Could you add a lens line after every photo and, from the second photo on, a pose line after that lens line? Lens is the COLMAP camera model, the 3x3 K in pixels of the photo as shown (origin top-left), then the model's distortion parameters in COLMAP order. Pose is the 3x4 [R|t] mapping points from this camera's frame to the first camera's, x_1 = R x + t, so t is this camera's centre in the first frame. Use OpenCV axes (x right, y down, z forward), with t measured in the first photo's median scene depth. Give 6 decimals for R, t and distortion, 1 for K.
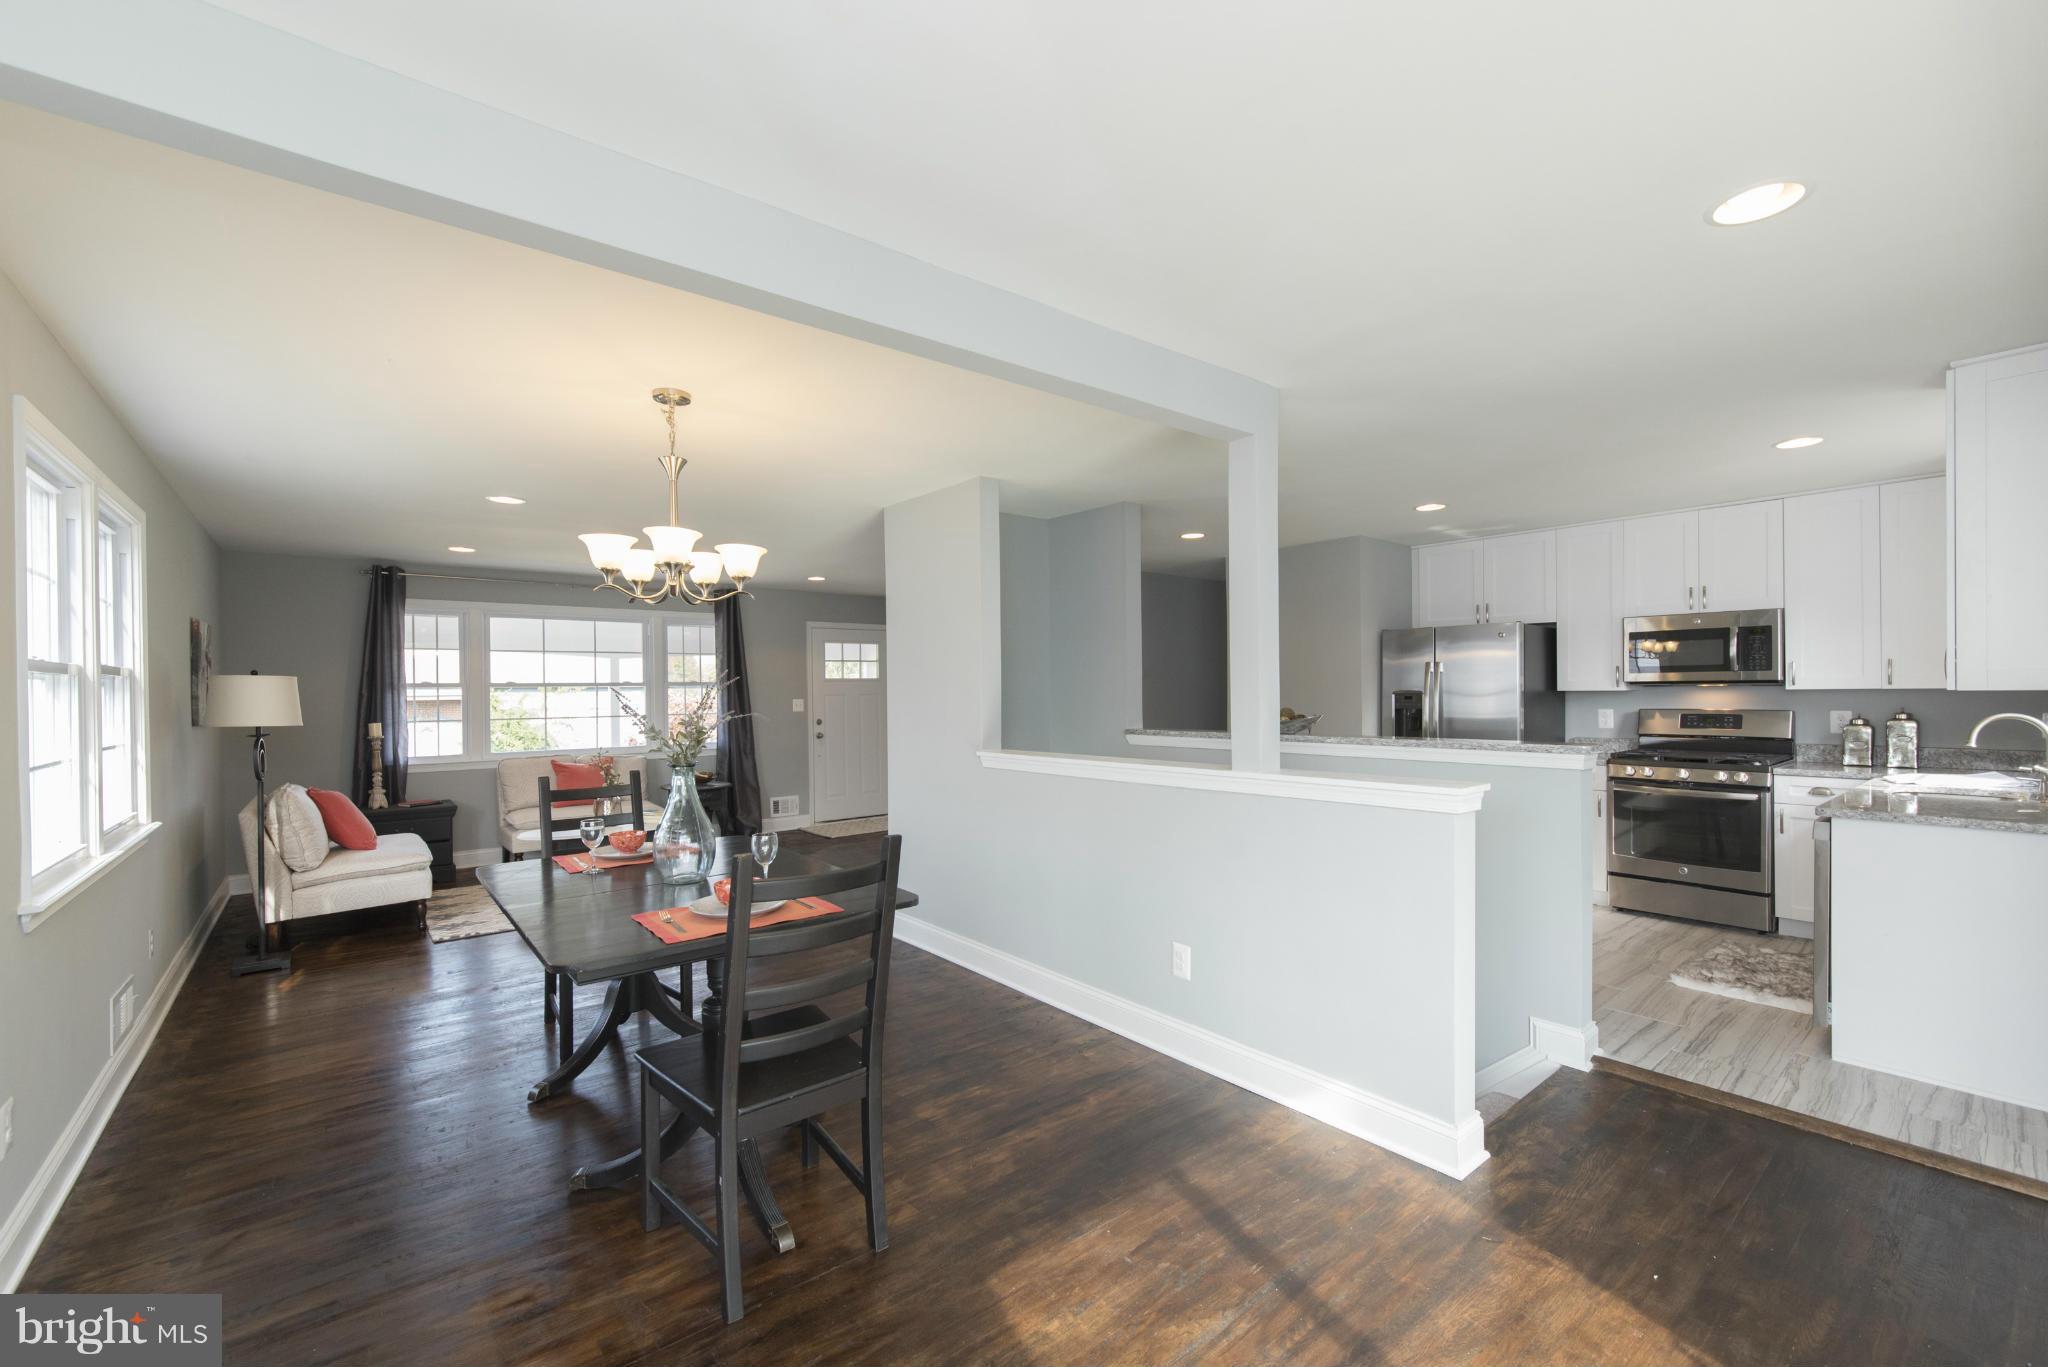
lens RADIAL K [[863.0, 0, 1022.5], [0, 863.0, 694.2], [0, 0, 1]] dist [-0.010669, -0.000778]
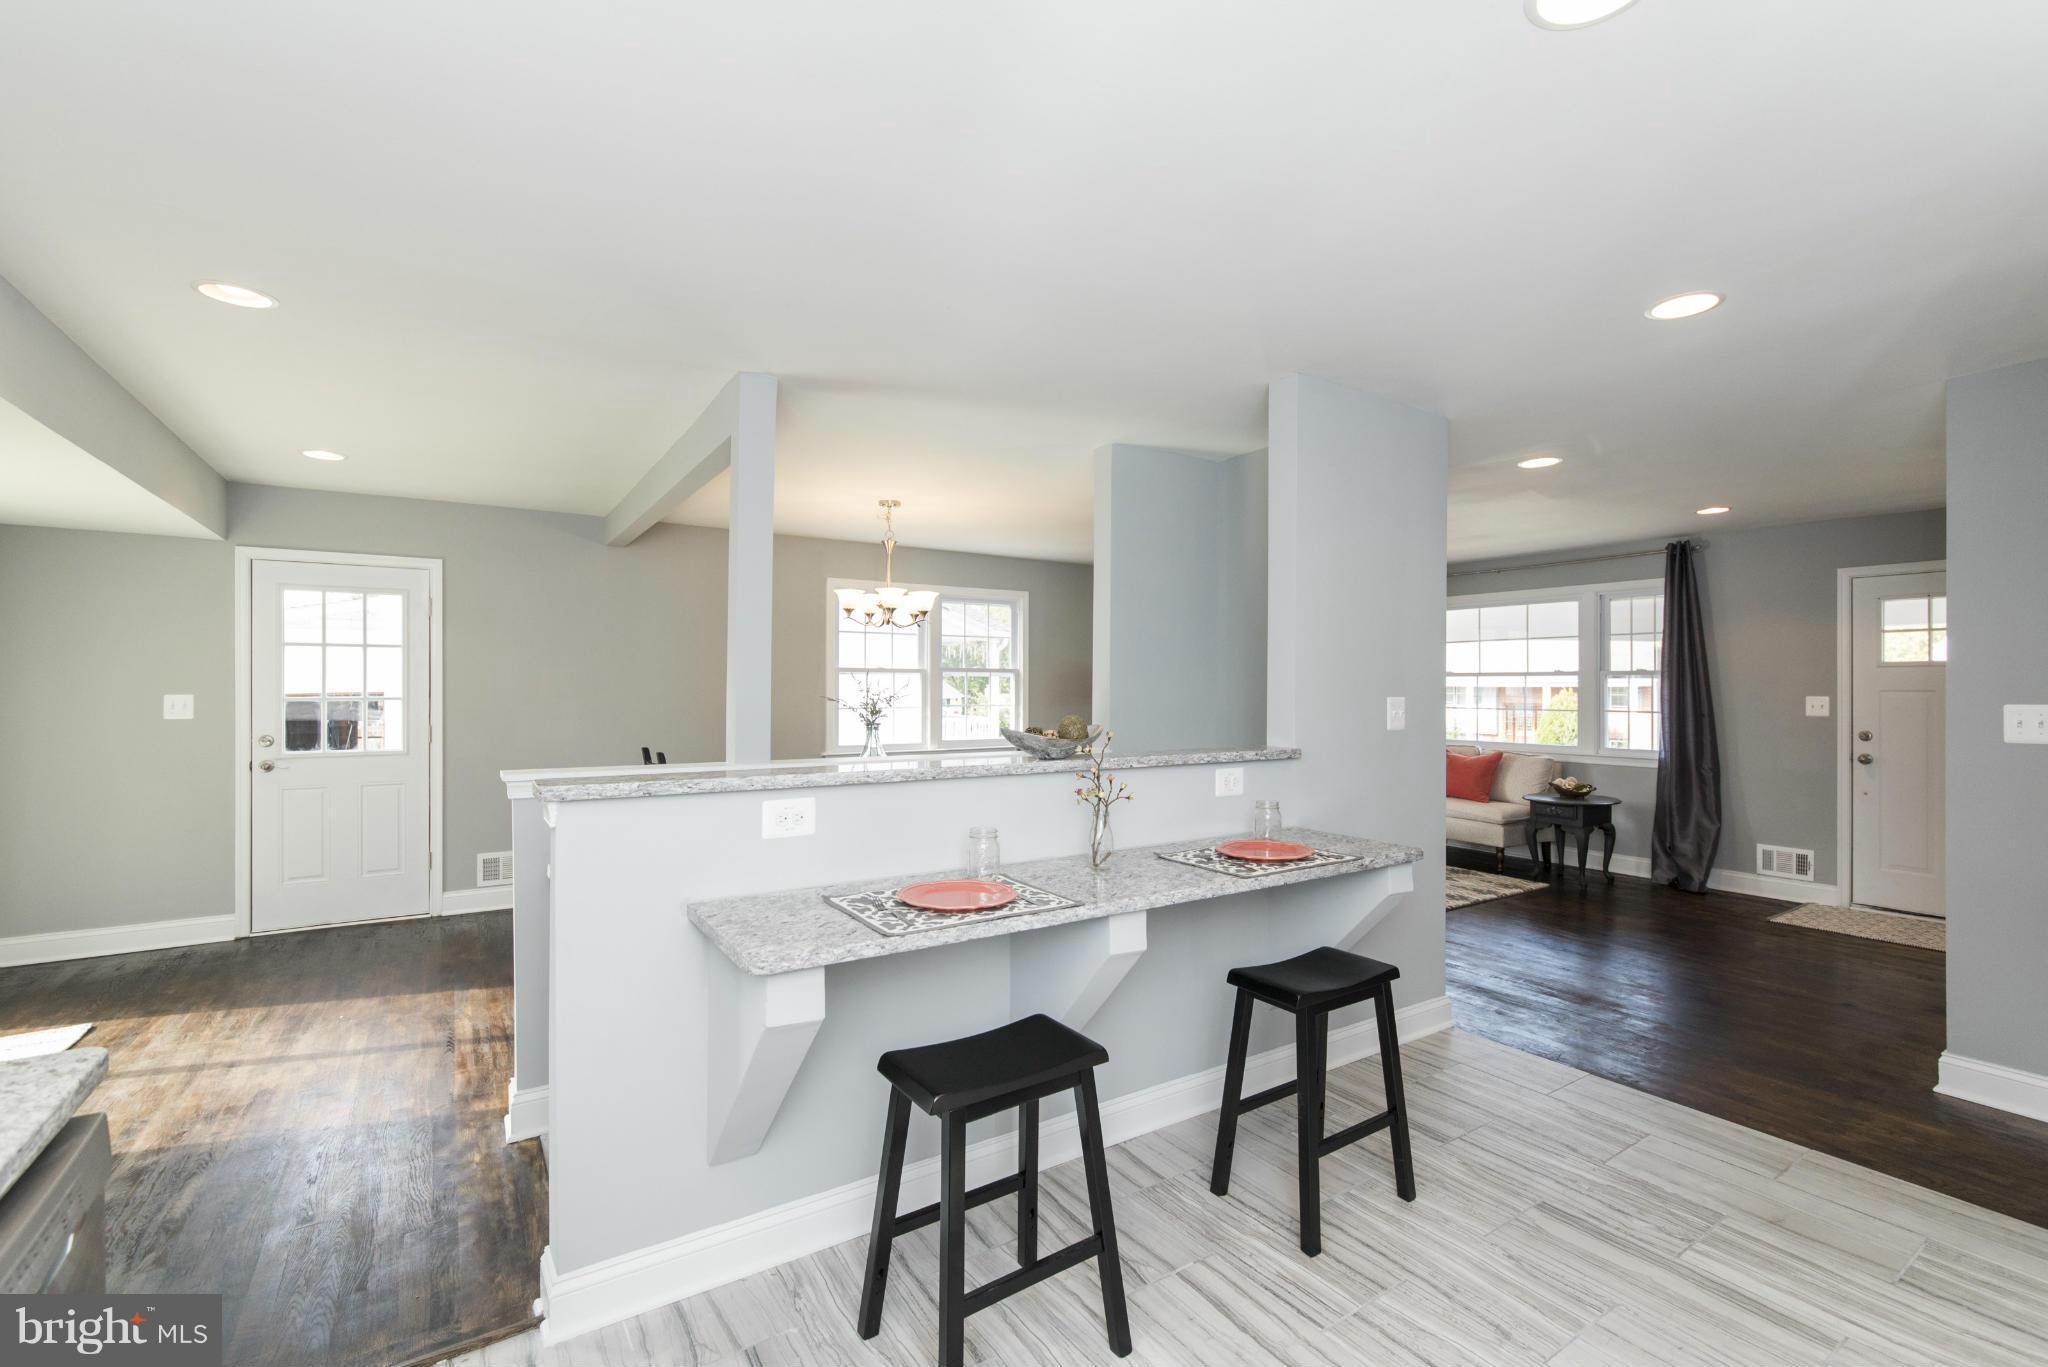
lens RADIAL K [[902.1, 0, 1026.3], [0, 902.1, 692.4], [0, 0, 1]] dist [-0.009335, 0.000153]
pose [[-0.100952, 0.020421, -0.994682, 0.573852], [-0.006083, 0.999758, 0.021142, -0.009409], [0.994873, 0.008185, -0.100803, 0.637768]]
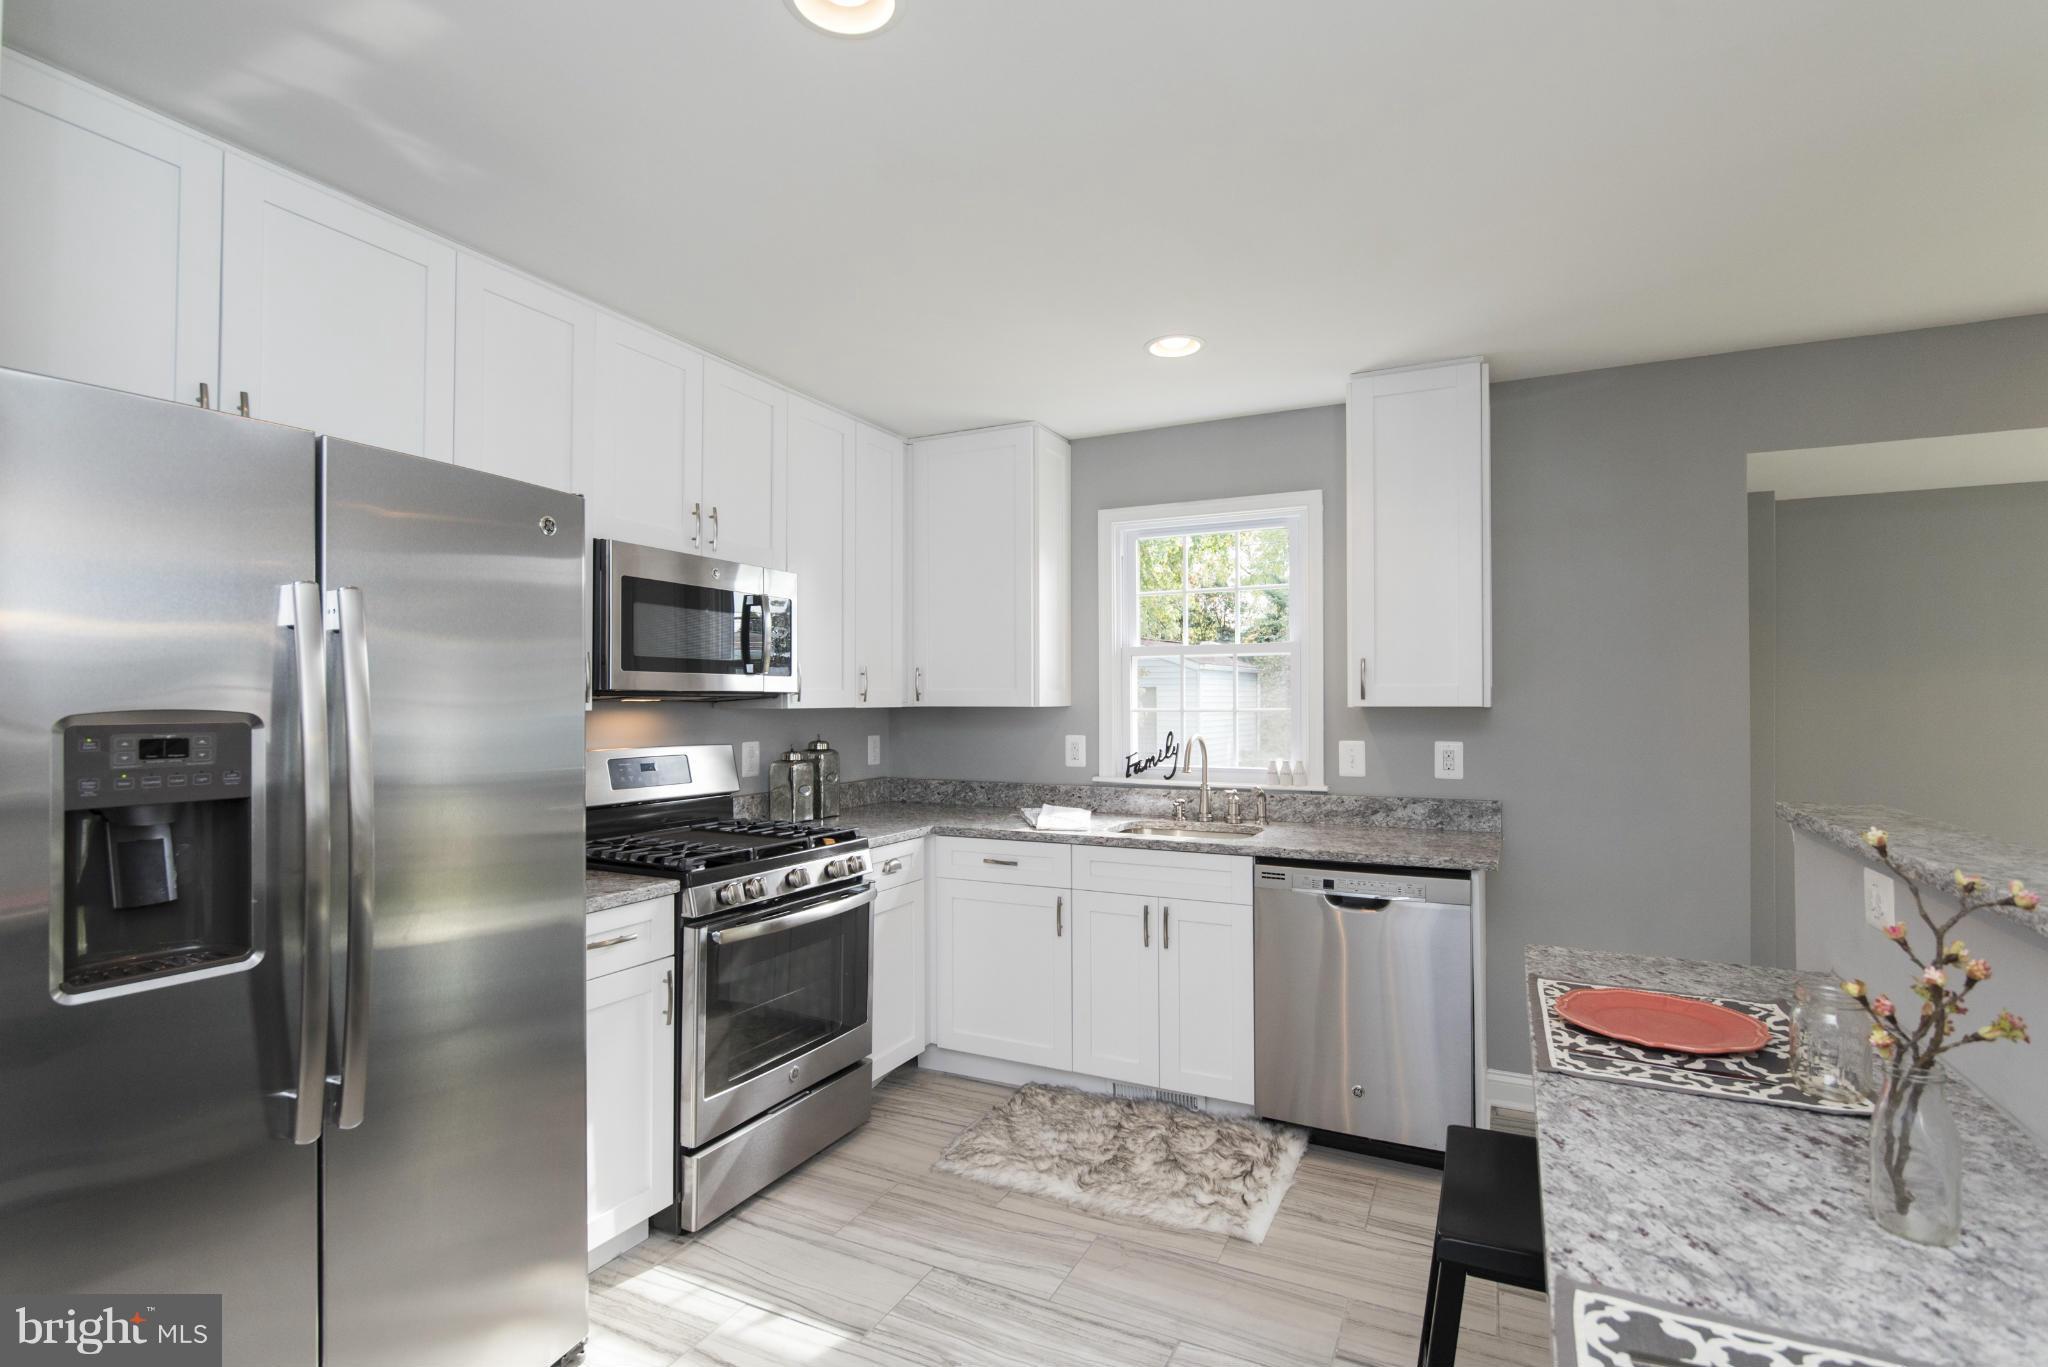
lens RADIAL K [[961.4, 0, 1027.3], [0, 961.4, 686.4], [0, 0, 1]] dist [-0.007555, -0.003831]
pose [[-0.419217, 0.025488, 0.907528, 0.145869], [0.006290, 0.999663, -0.025170, -0.001978], [-0.907864, -0.004843, -0.419236, 0.792921]]
